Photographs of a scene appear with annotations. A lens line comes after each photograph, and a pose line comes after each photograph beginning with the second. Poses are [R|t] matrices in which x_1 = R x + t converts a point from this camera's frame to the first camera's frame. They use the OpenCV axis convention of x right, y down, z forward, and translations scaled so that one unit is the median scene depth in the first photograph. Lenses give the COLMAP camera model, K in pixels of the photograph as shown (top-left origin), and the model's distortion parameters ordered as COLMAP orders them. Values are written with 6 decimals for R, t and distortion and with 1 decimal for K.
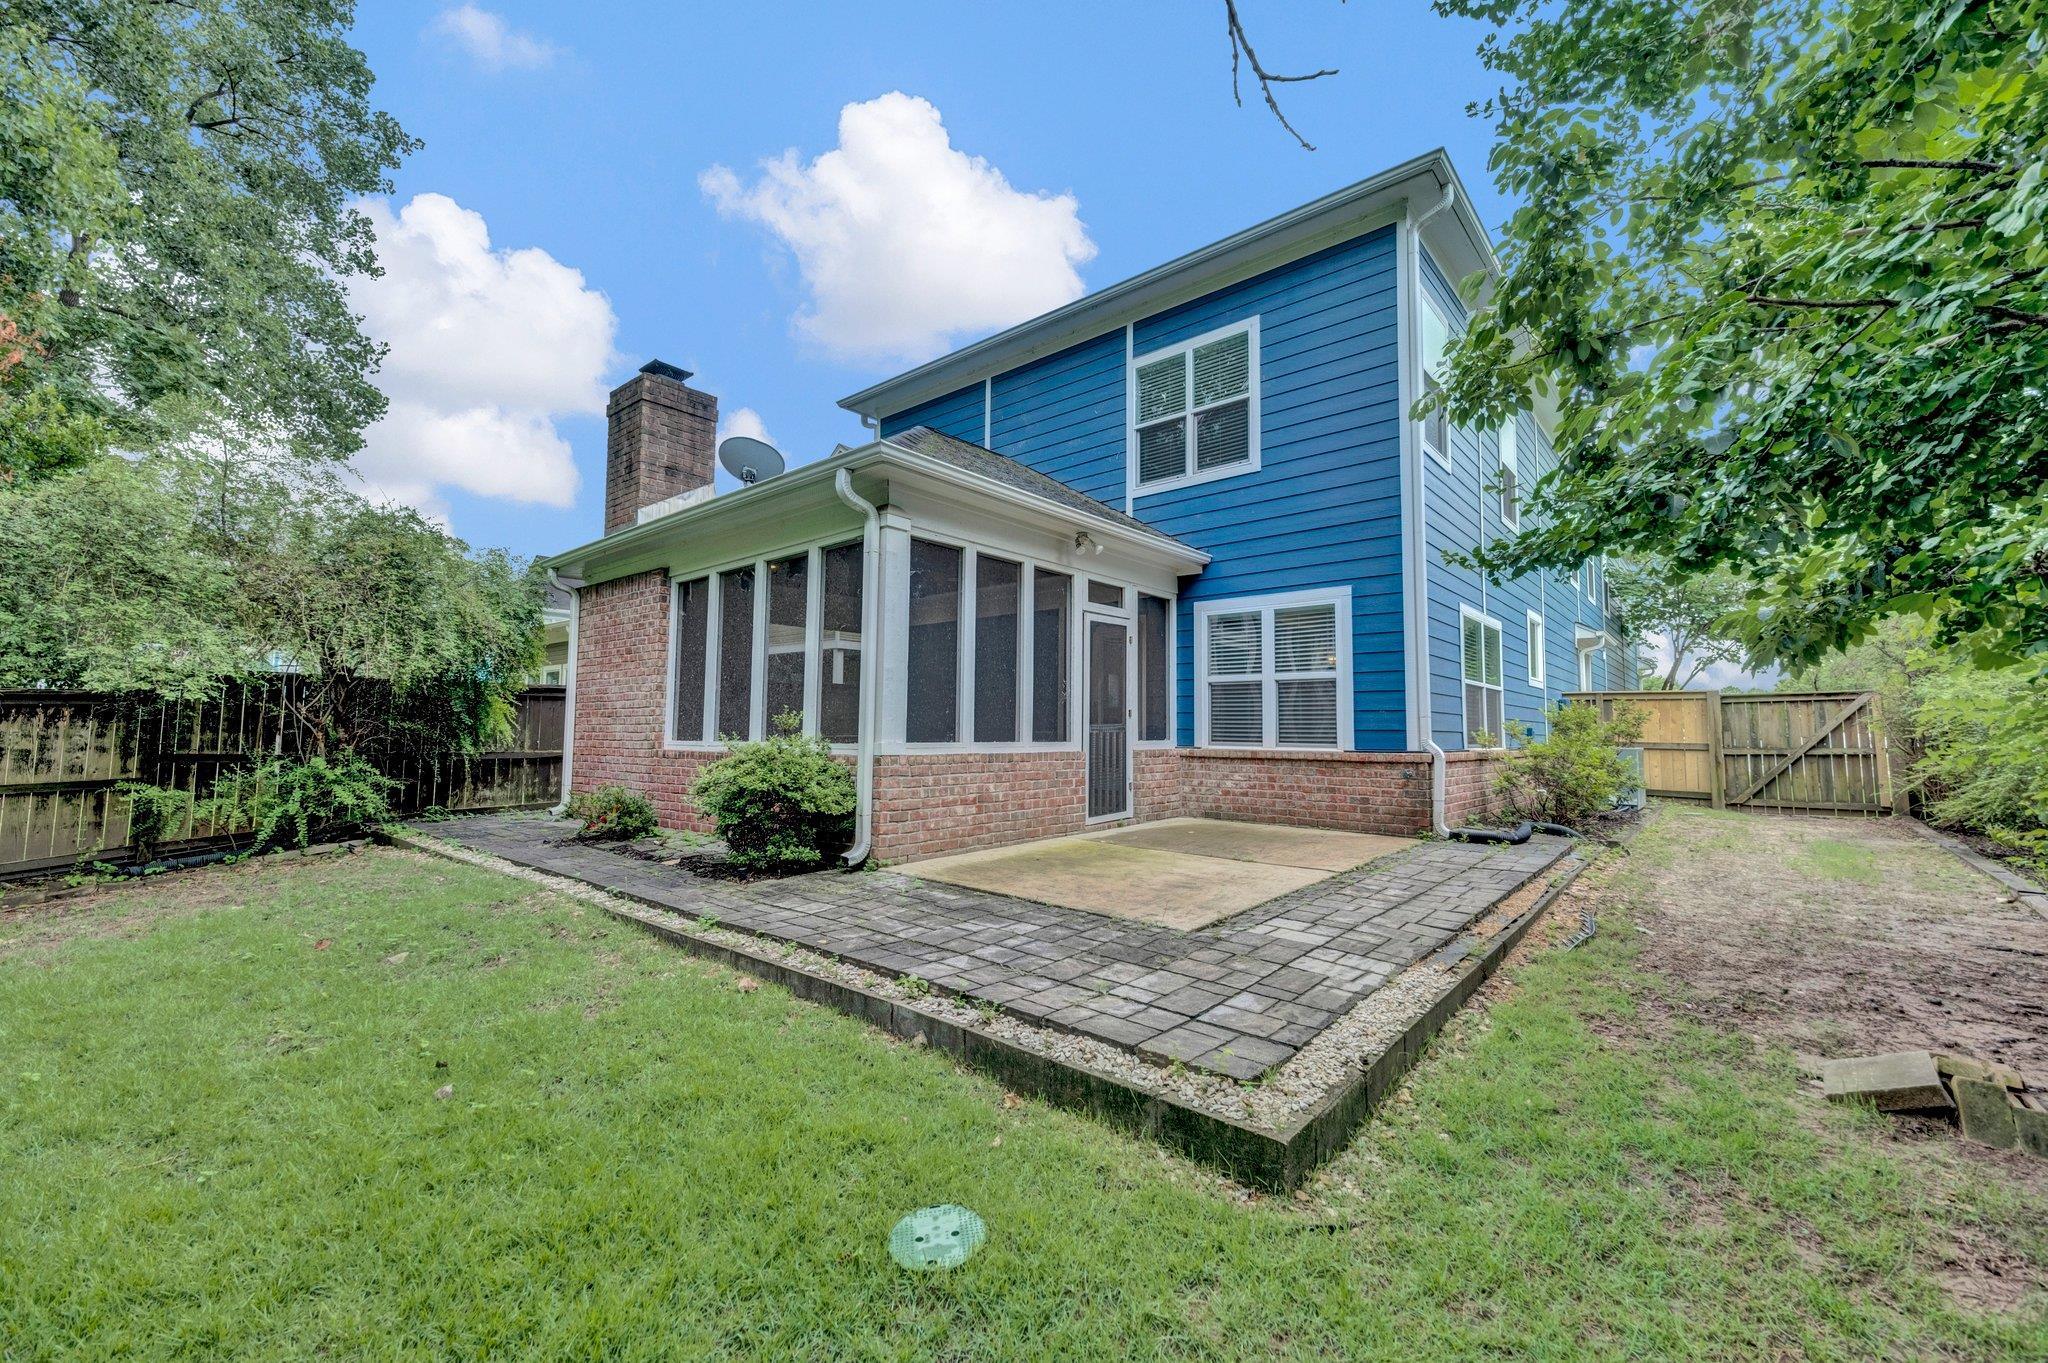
lens RADIAL K [[803.5, 0, 1030.2], [0, 803.5, 652.2], [0, 0, 1]] dist [0.008974, -0.000181]
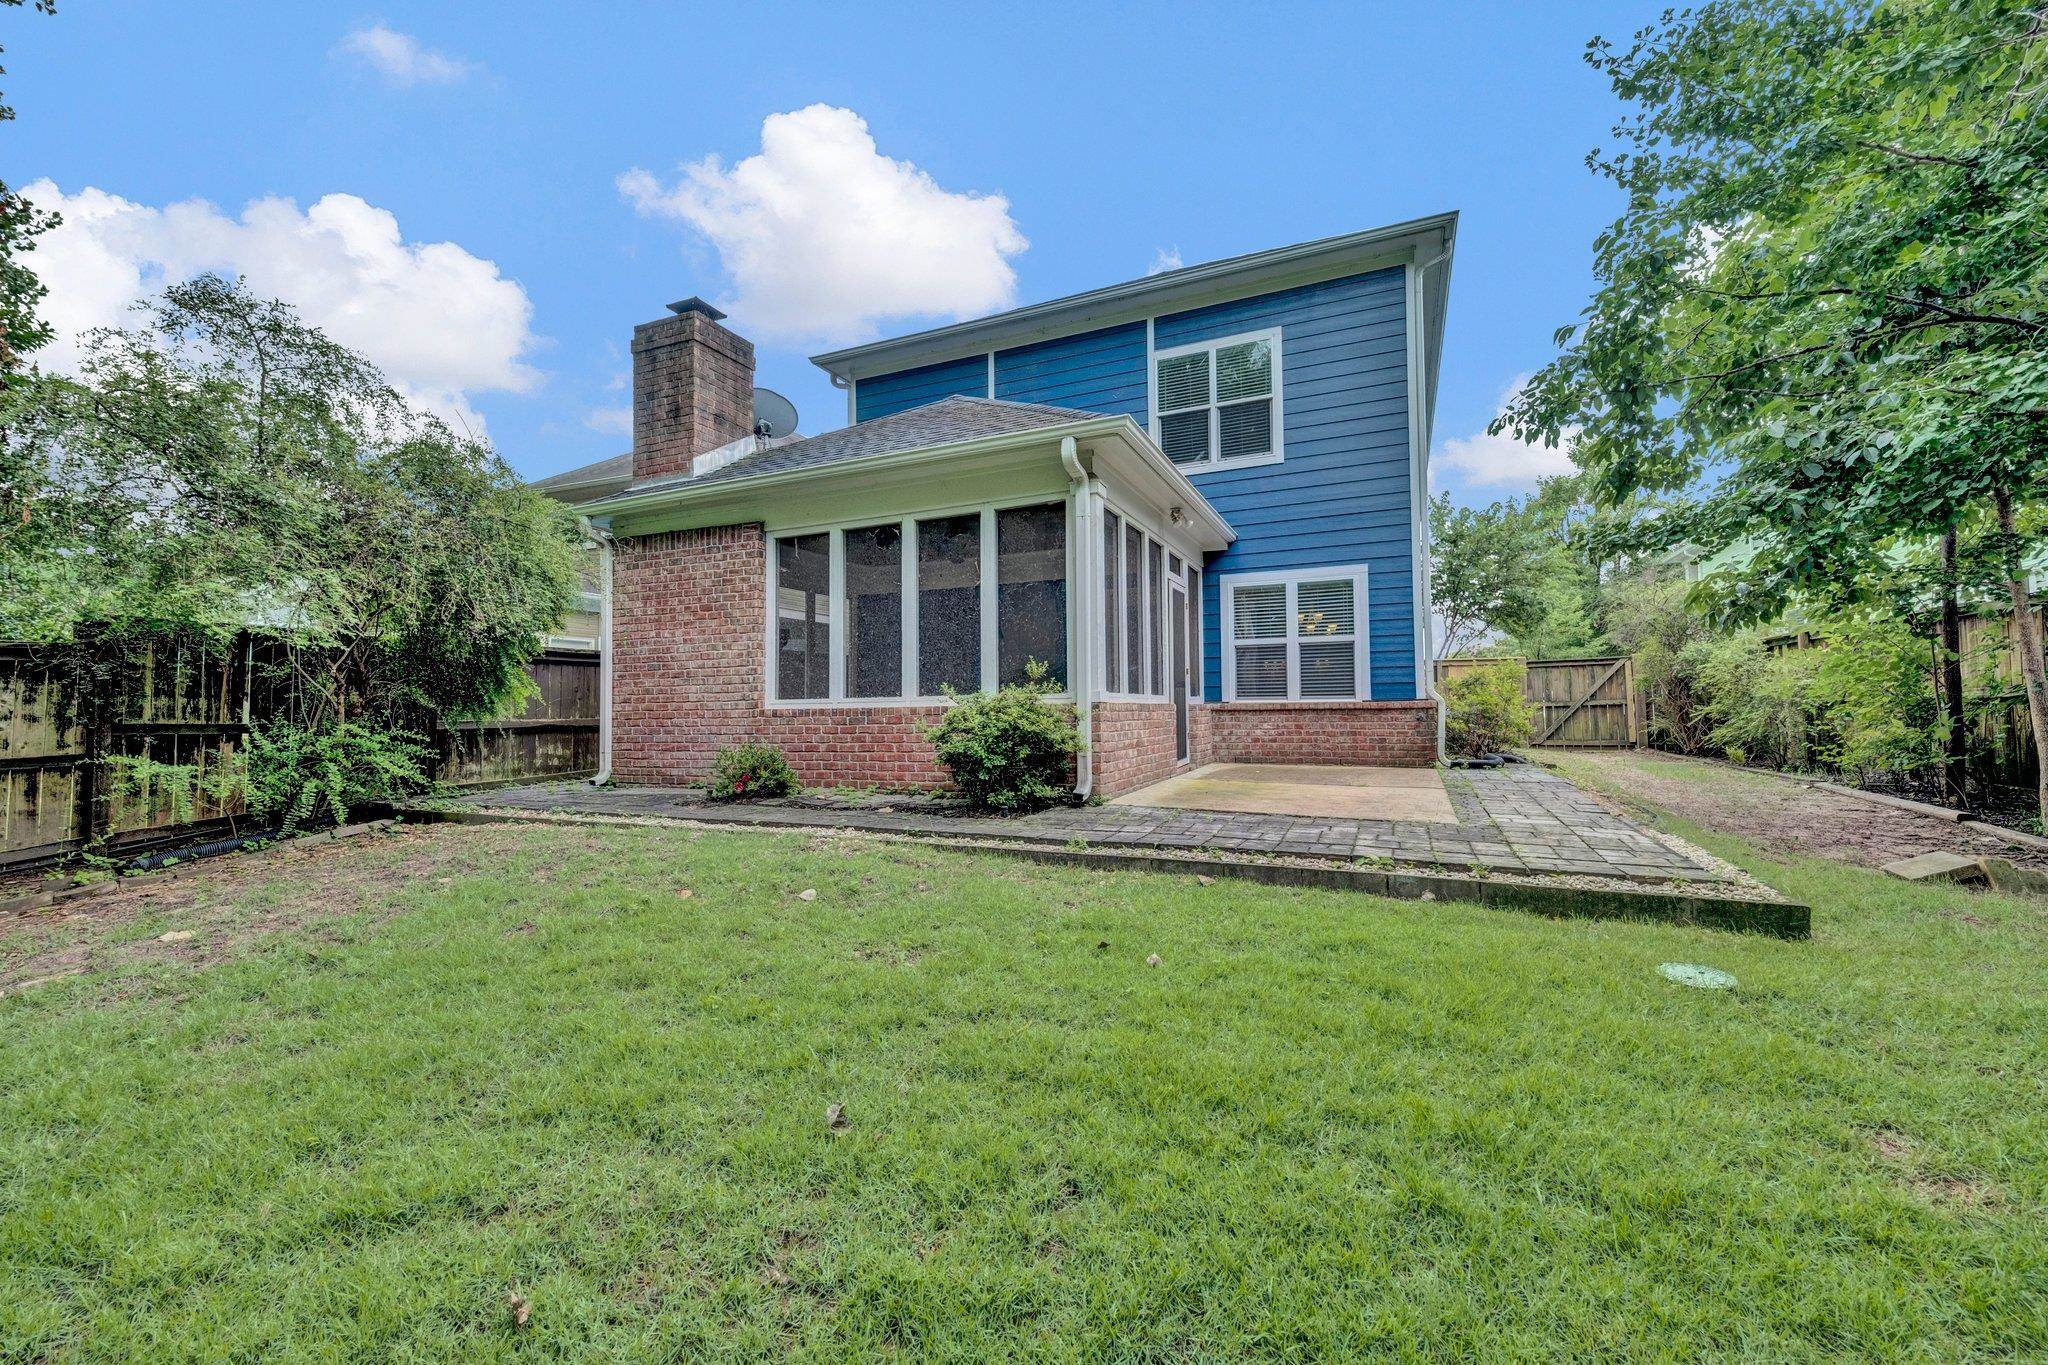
lens RADIAL K [[803.5, 0, 1030.2], [0, 803.5, 653.2], [0, 0, 1]] dist [0.008974, -0.000181]
pose [[0.960308, 0.003461, 0.278920, -0.391093], [-0.011244, 0.999591, 0.026307, 0.022619], [-0.278715, -0.028399, 0.959954, -0.018740]]
